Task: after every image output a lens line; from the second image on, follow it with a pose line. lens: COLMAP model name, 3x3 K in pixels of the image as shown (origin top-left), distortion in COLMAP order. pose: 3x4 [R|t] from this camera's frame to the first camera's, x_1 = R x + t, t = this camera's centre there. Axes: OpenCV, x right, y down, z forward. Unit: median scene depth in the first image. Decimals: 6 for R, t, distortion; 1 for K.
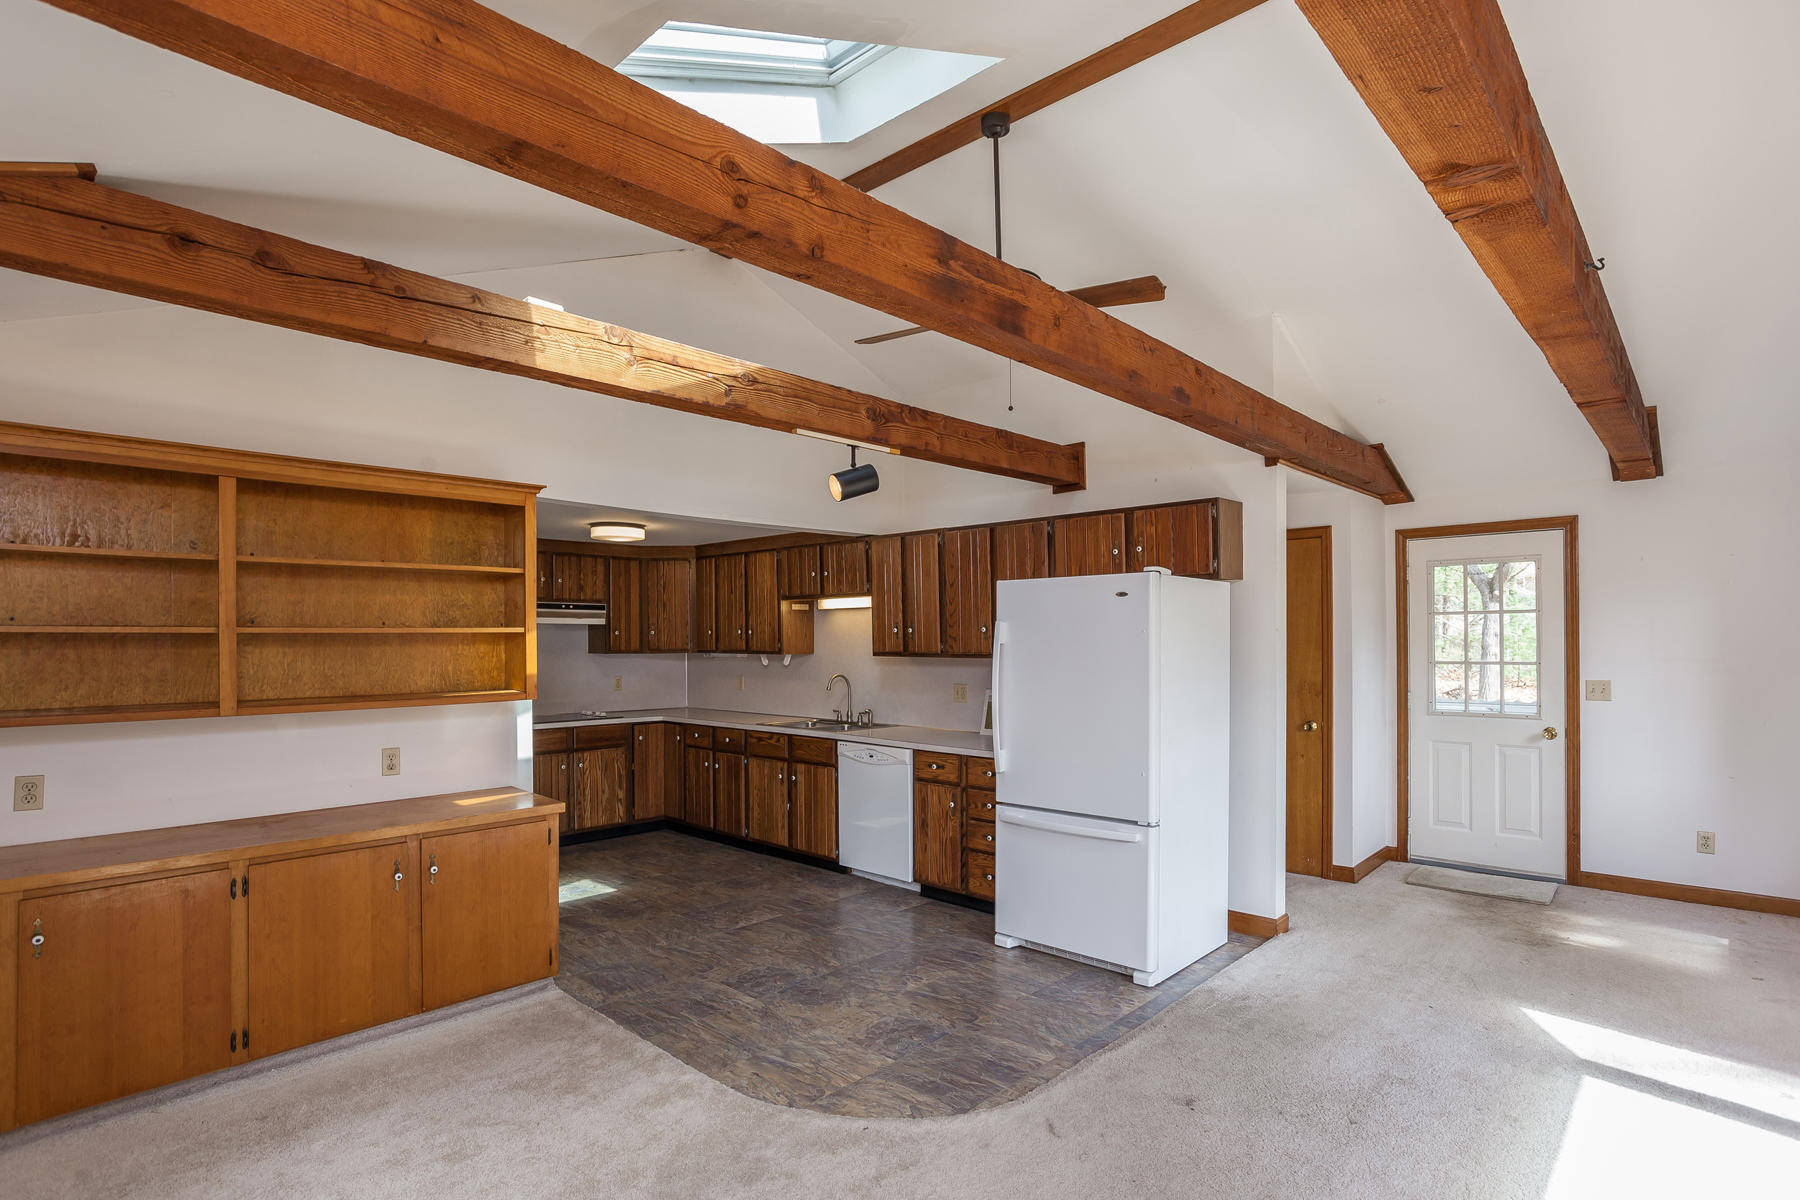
lens RADIAL K [[903.0, 0, 891.0], [0, 903.0, 638.7], [0, 0, 1]] dist [-0.052236, -0.000085]
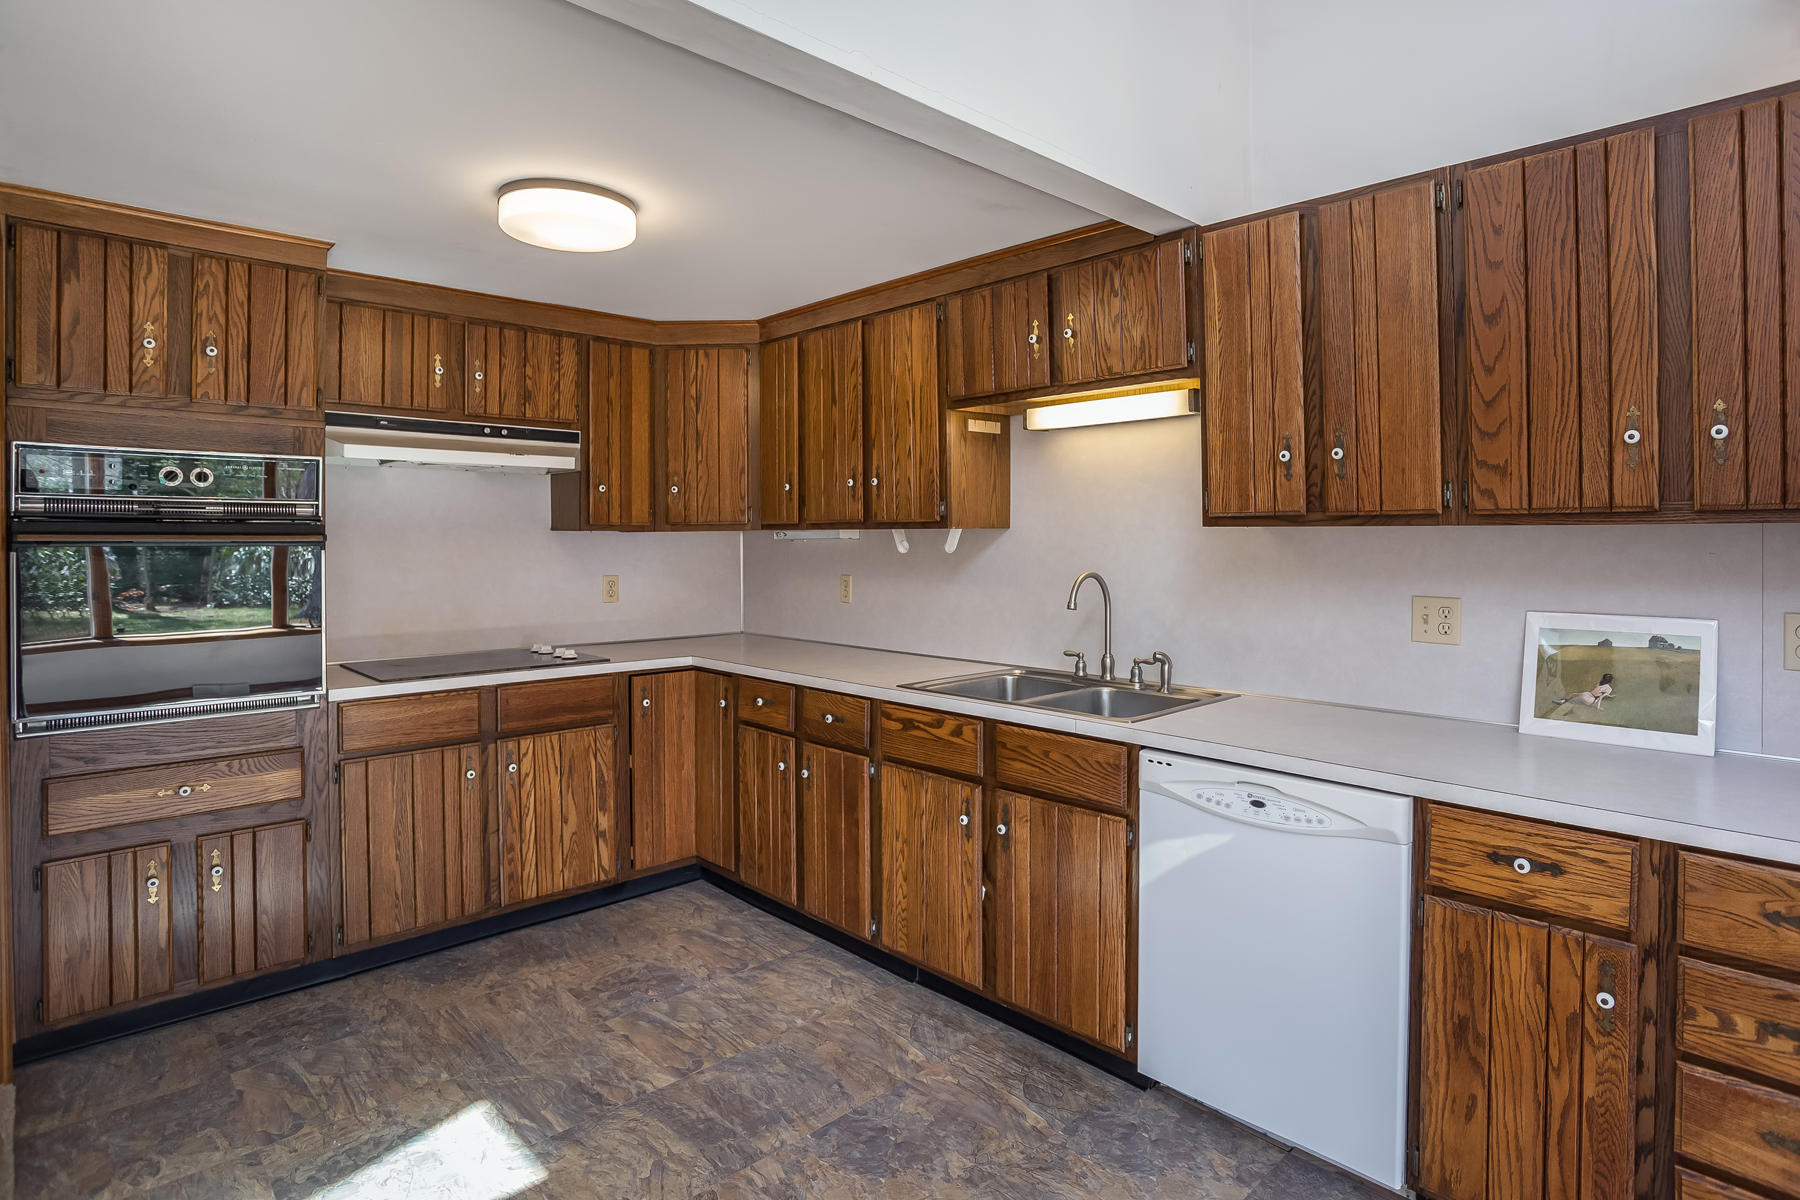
lens RADIAL K [[941.5, 0, 903.4], [0, 941.5, 537.0], [0, 0, 1]] dist [-0.056242, 0.022112]
pose [[0.998288, 0.000135, -0.058498, -0.122580], [-0.000244, 0.999998, -0.001867, 0.024206], [0.058498, 0.001878, 0.998286, 0.559183]]
